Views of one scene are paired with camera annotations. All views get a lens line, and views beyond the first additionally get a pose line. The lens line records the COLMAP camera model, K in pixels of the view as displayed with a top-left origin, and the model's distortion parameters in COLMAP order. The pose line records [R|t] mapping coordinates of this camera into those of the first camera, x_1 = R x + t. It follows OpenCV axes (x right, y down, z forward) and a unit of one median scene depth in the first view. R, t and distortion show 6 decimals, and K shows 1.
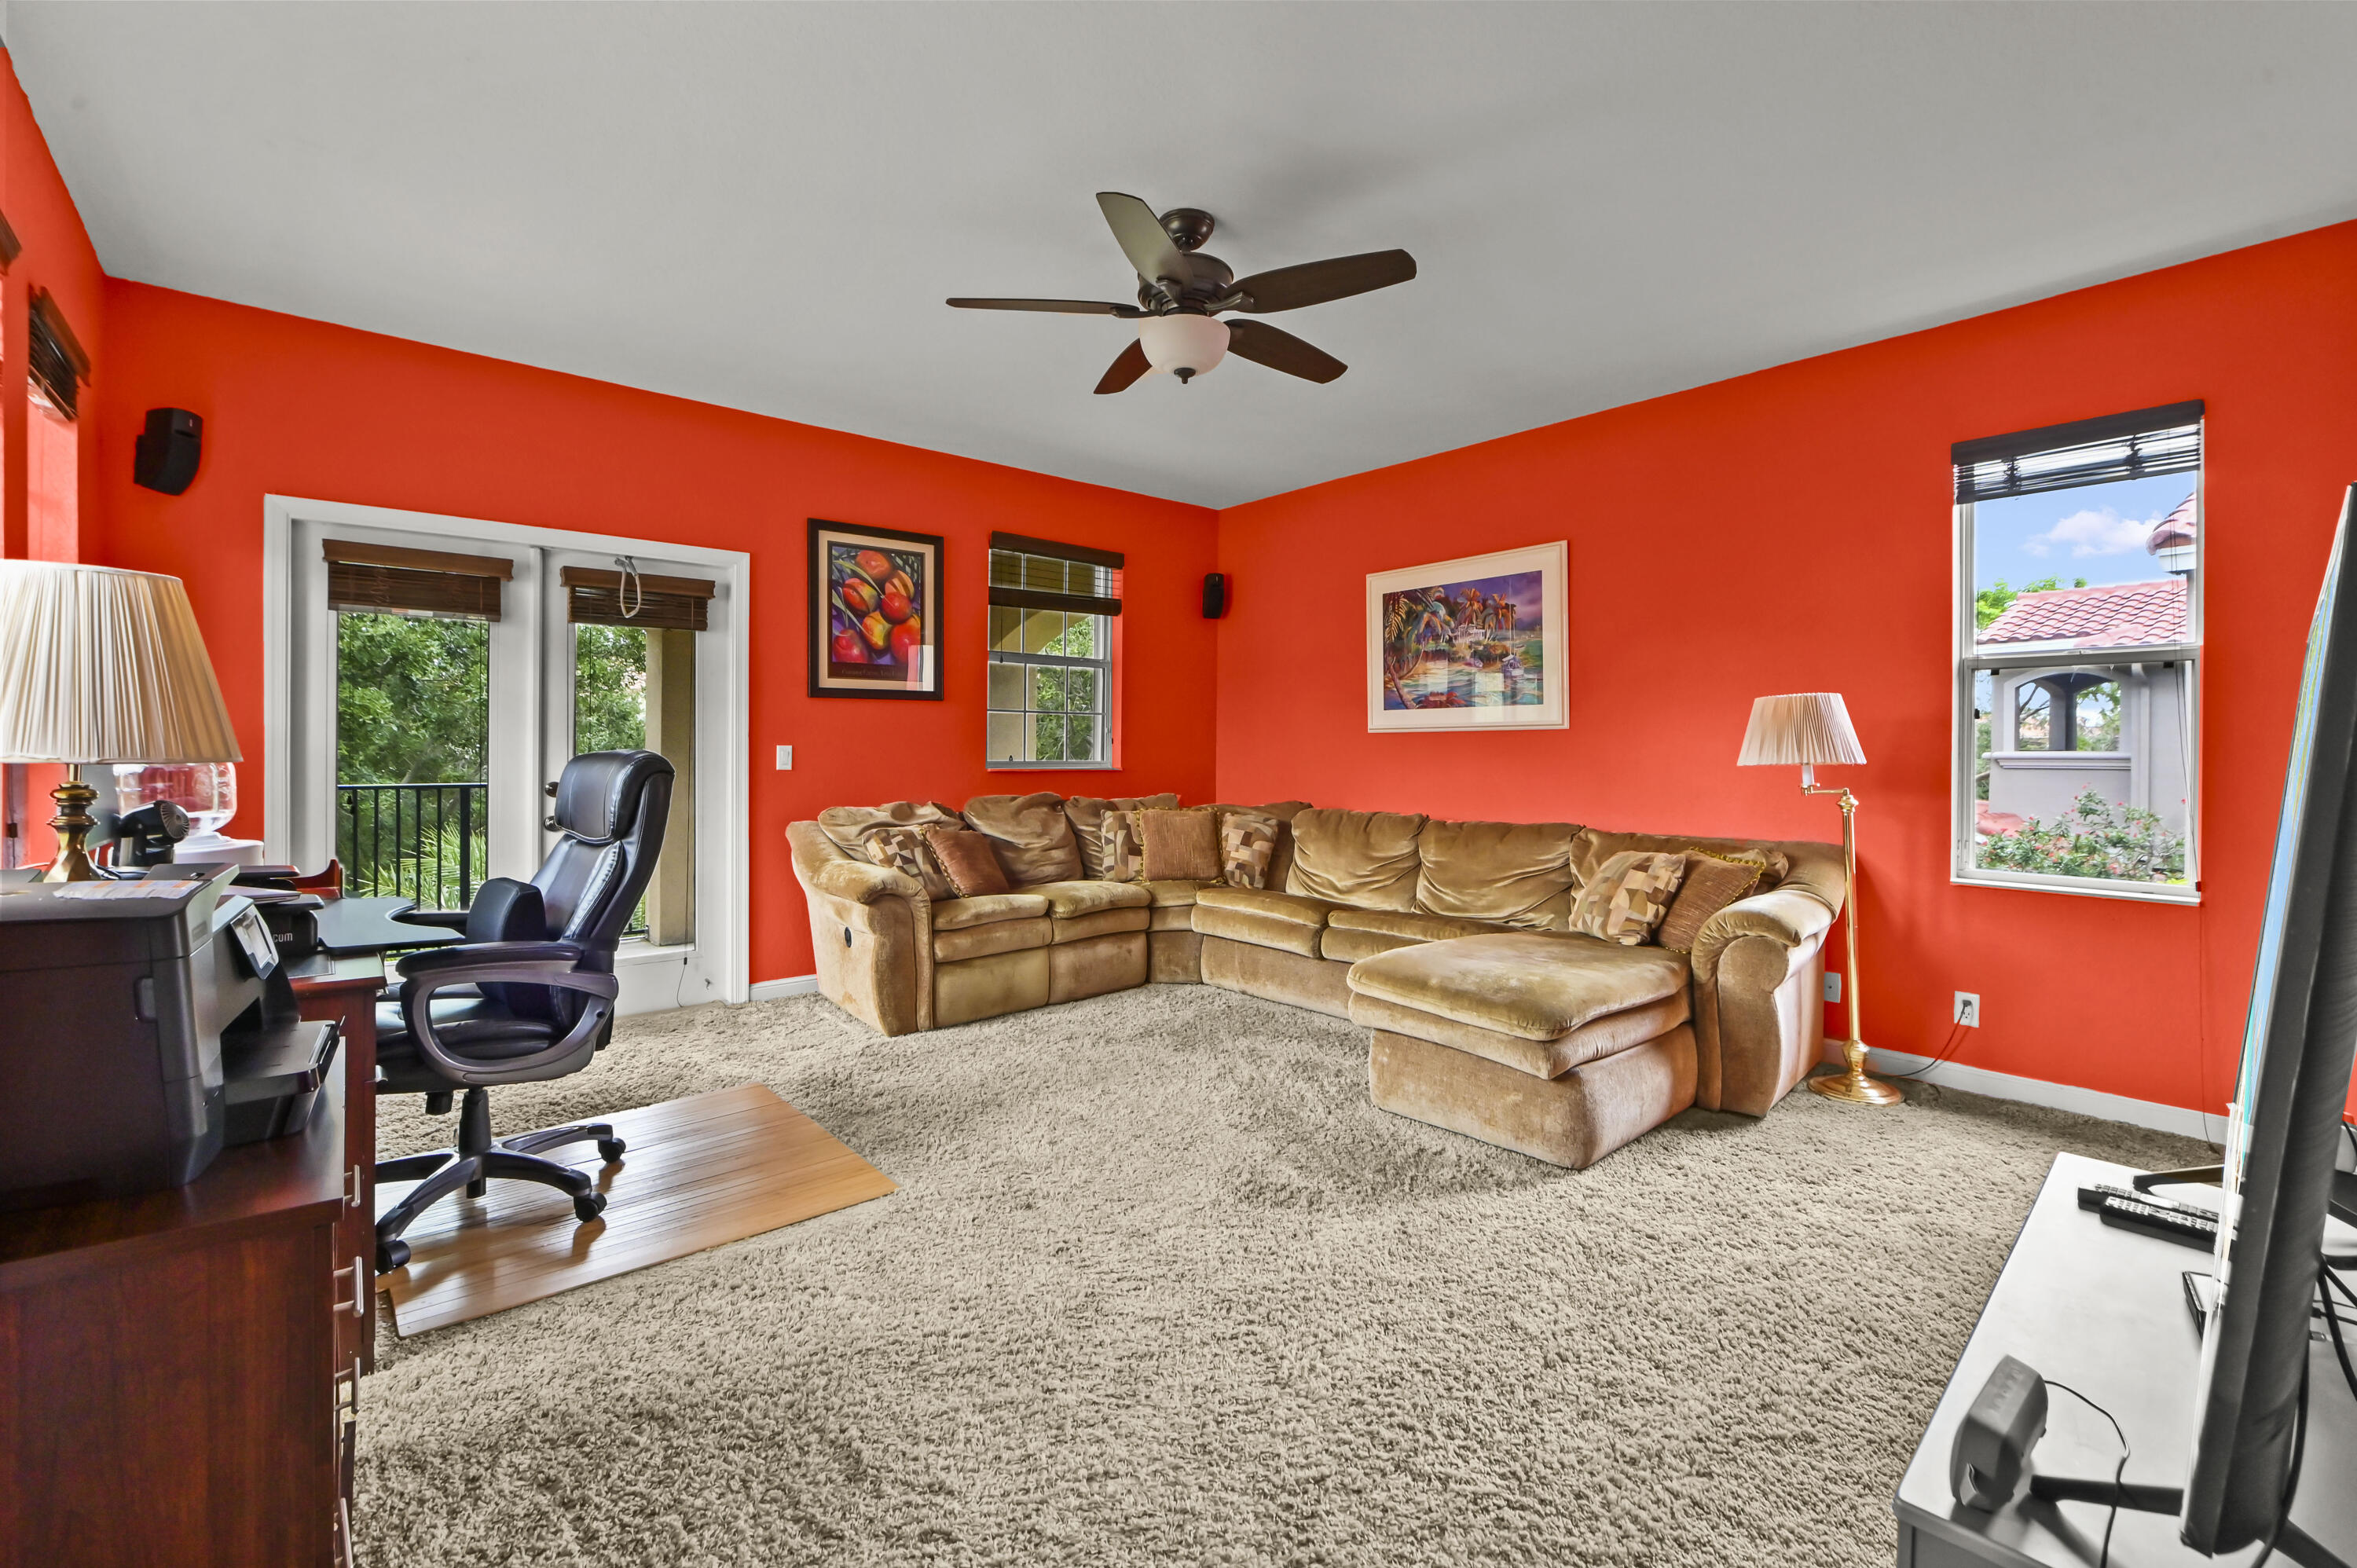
lens RADIAL K [[1028.8, 0, 1187.1], [0, 1028.8, 774.2], [0, 0, 1]] dist [-0.010820, -0.000041]
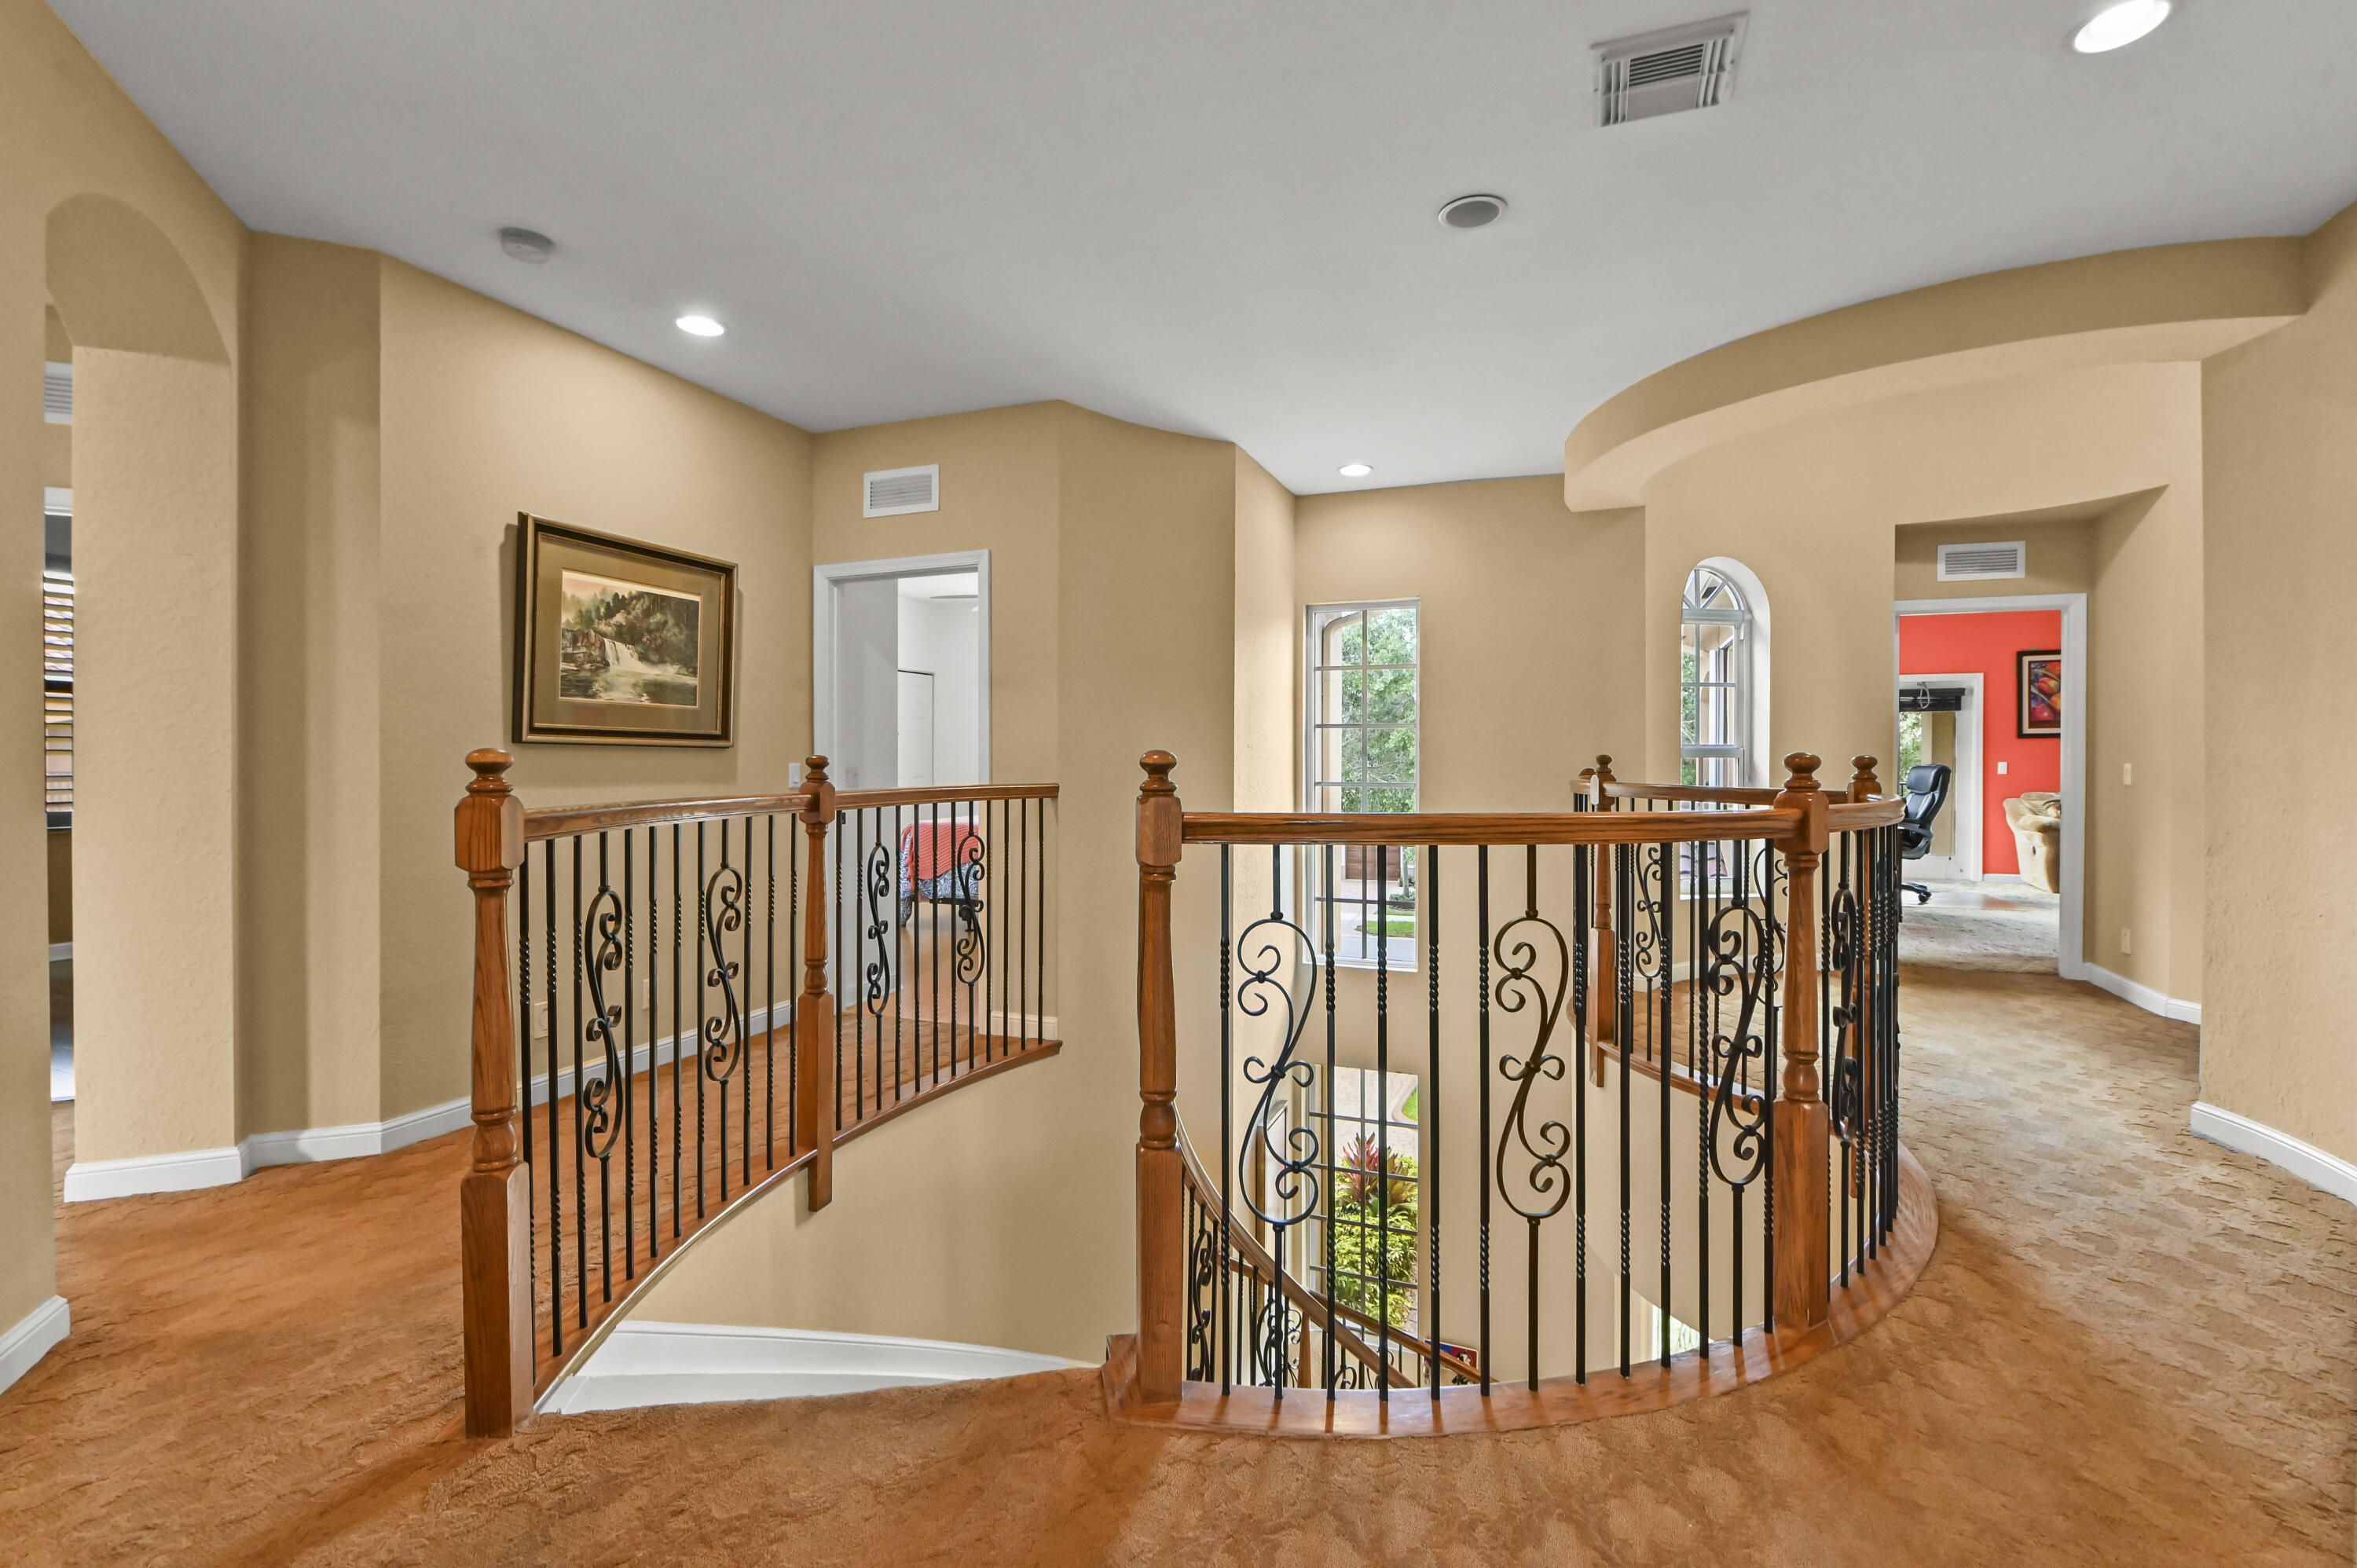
lens RADIAL K [[1028.8, 0, 1188.1], [0, 1028.8, 775.7], [0, 0, 1]] dist [-0.010820, -0.000041]
pose [[0.471024, 0.000114, -0.882120, 0.683523], [-0.012359, 0.999903, -0.006470, 0.034990], [0.882034, 0.013949, 0.470980, -1.488856]]
